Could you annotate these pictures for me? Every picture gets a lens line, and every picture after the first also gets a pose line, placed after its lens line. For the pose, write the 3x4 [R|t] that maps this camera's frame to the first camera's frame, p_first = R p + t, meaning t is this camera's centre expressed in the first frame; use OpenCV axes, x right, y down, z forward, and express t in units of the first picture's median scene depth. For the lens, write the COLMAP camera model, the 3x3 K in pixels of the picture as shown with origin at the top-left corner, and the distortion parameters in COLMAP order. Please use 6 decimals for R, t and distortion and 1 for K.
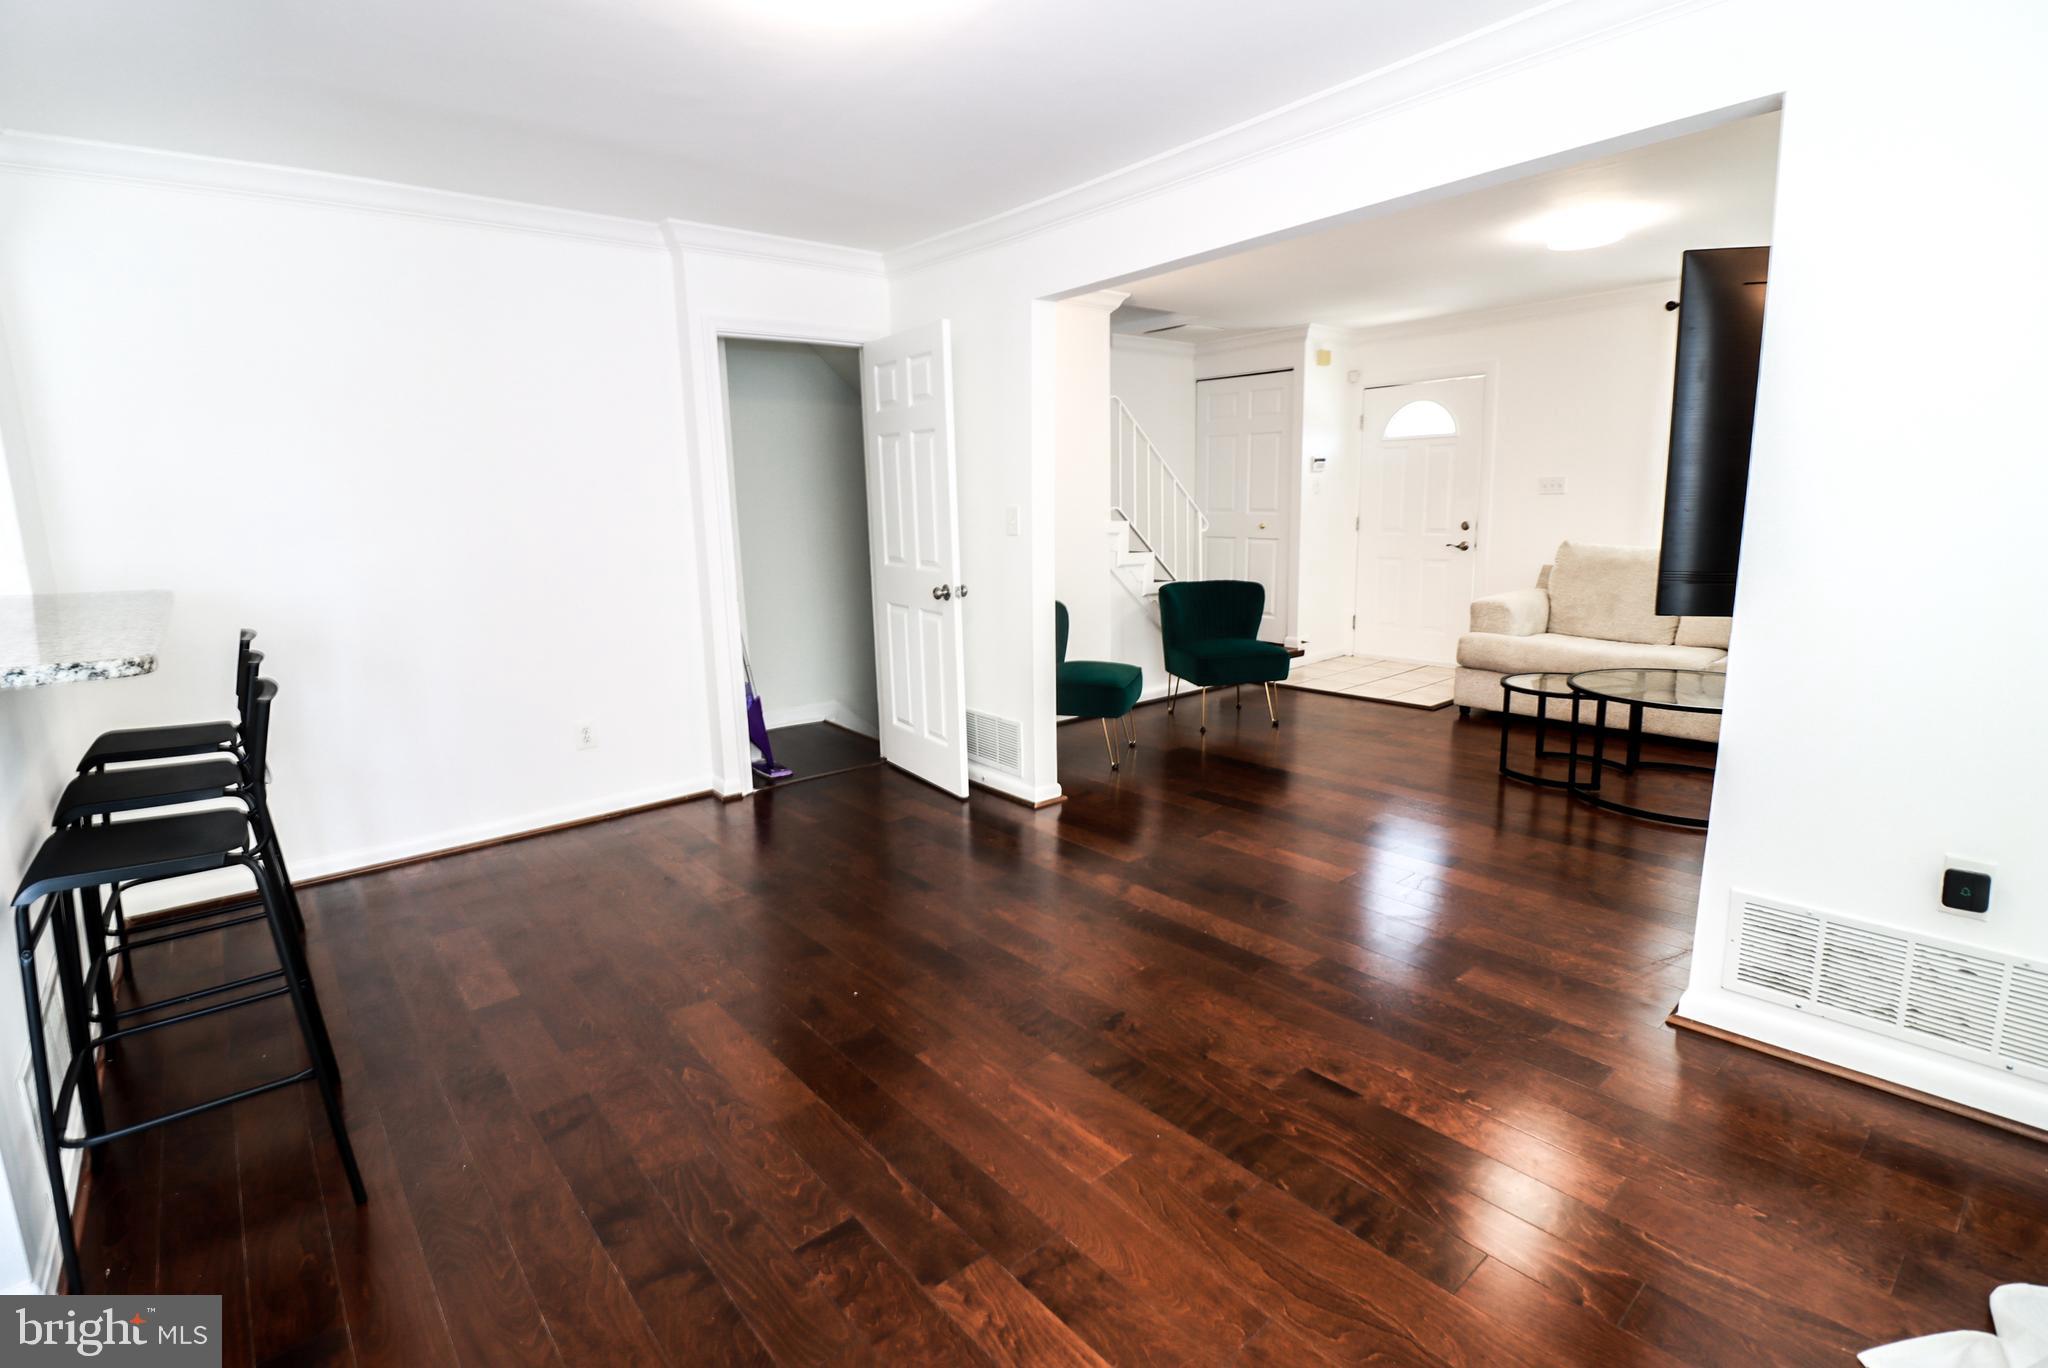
lens RADIAL K [[946.2, 0, 1024.1], [0, 946.2, 667.0], [0, 0, 1]] dist [0.002169, -0.015355]
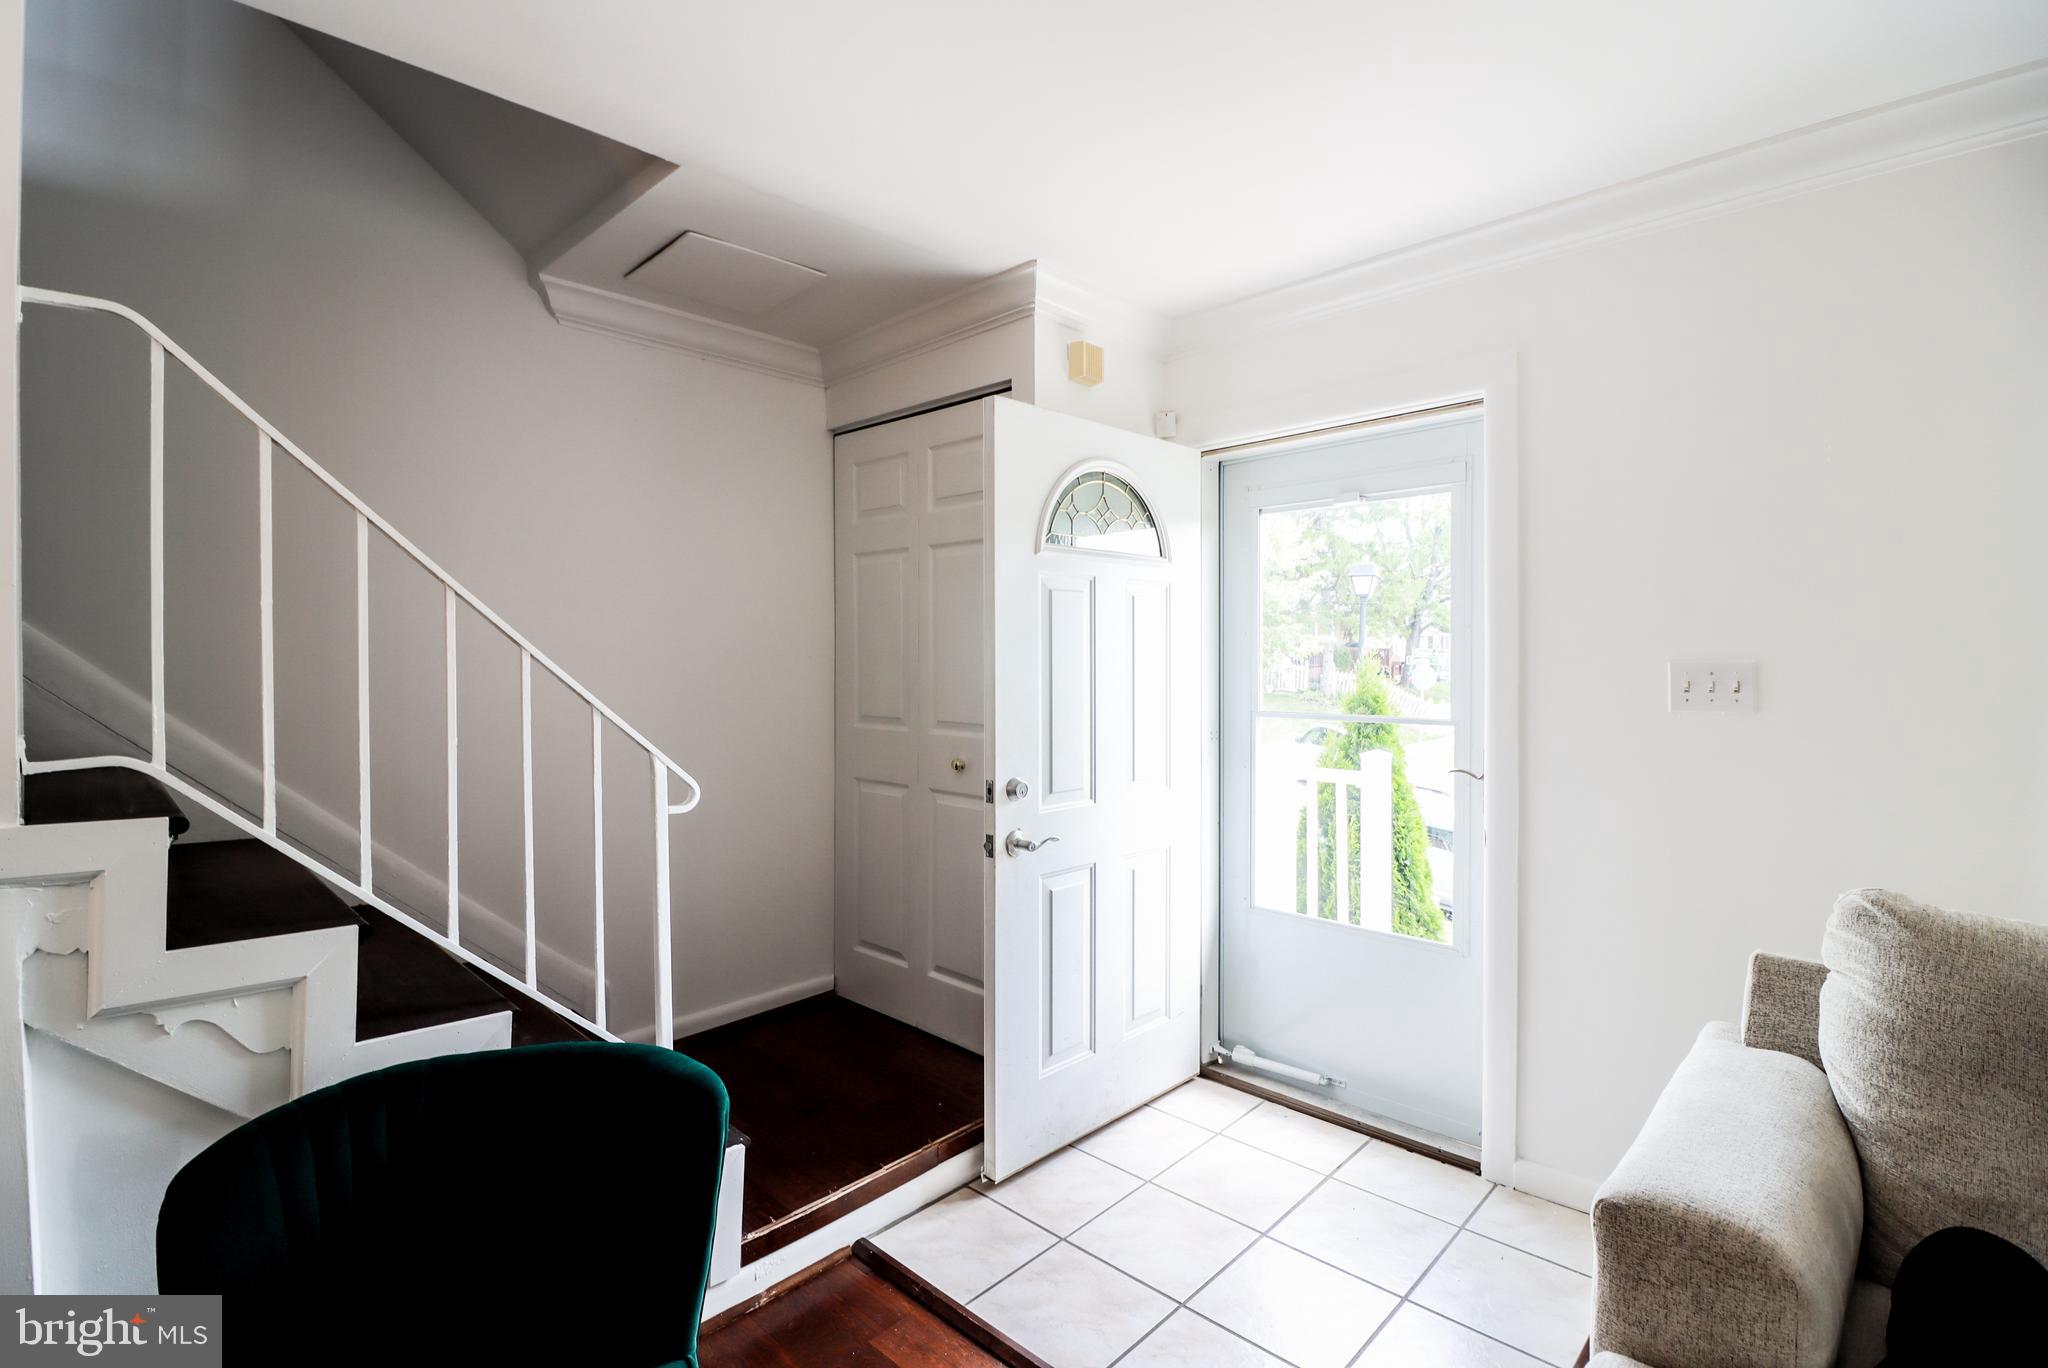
lens RADIAL K [[939.0, 0, 1020.7], [0, 939.0, 677.7], [0, 0, 1]] dist [0.002404, -0.013986]
pose [[0.995319, 0.016054, 0.095302, 0.311665], [-0.000429, 0.986831, -0.161755, -0.157509], [-0.096644, 0.160957, 0.982218, 0.775597]]
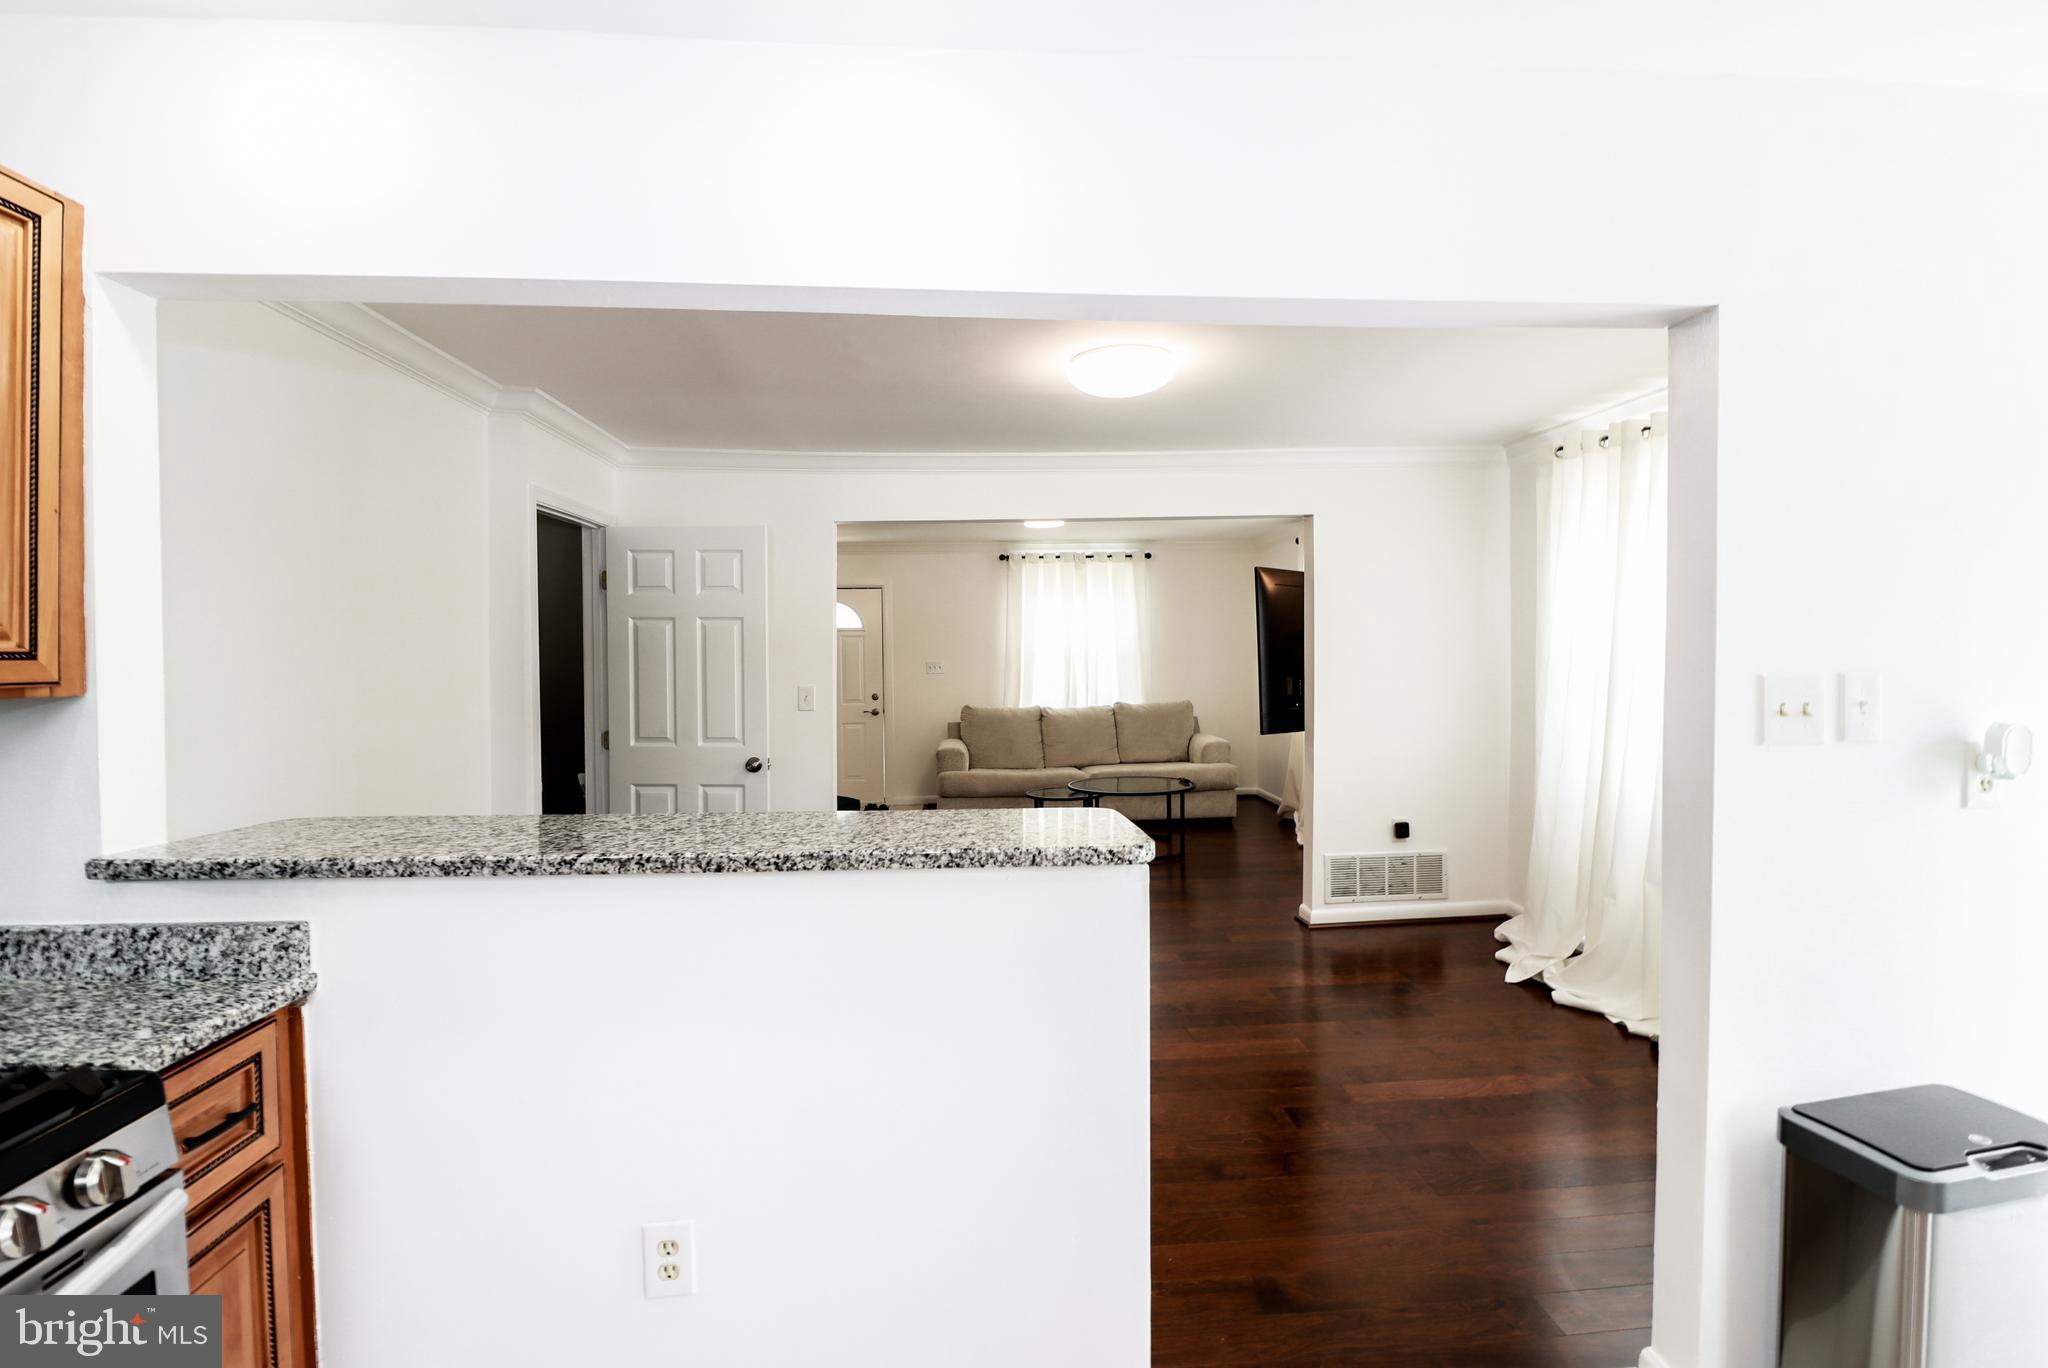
lens RADIAL K [[939.0, 0, 1020.7], [0, 939.0, 677.7], [0, 0, 1]] dist [0.002404, -0.013986]
pose [[0.592412, -0.002566, 0.805631, -0.562518], [0.139468, 0.985223, -0.099419, -0.020610], [-0.793471, 0.171257, 0.584016, 0.085578]]
